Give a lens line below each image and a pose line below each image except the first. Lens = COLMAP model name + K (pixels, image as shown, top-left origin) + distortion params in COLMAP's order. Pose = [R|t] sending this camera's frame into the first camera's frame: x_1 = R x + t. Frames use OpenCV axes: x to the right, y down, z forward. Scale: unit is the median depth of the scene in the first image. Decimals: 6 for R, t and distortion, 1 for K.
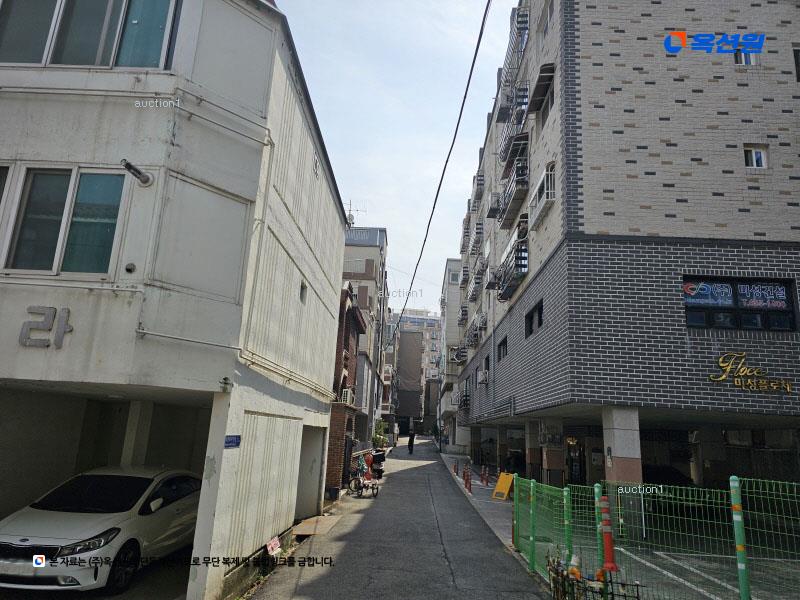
lens RADIAL K [[533.1, 0, 399.3], [0, 533.1, 309.7], [0, 0, 1]] dist [0.099258, -0.084481]
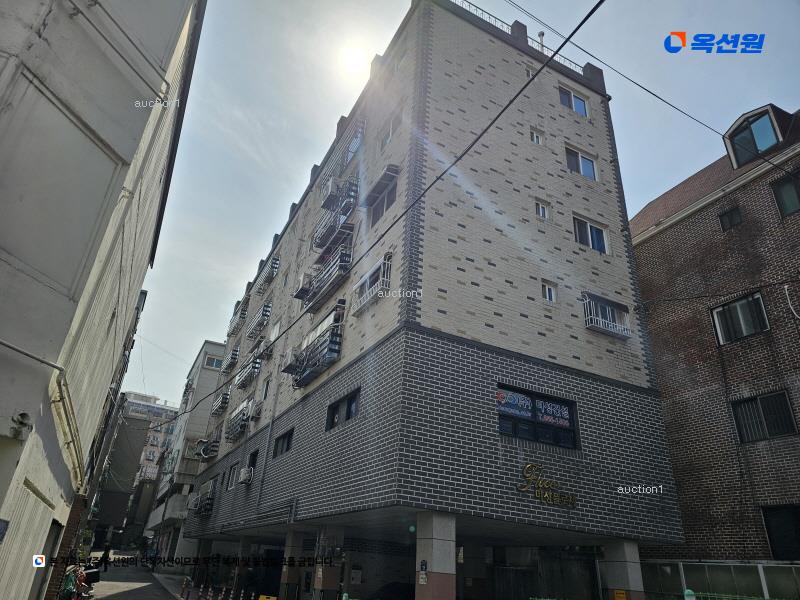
lens RADIAL K [[532.9, 0, 382.6], [0, 532.9, 296.7], [0, 0, 1]] dist [0.093915, -0.088255]
pose [[0.888060, 0.218324, 0.404578, -0.124641], [-0.128528, 0.962855, -0.237466, 0.048777], [-0.441395, 0.158885, 0.883134, 0.148218]]
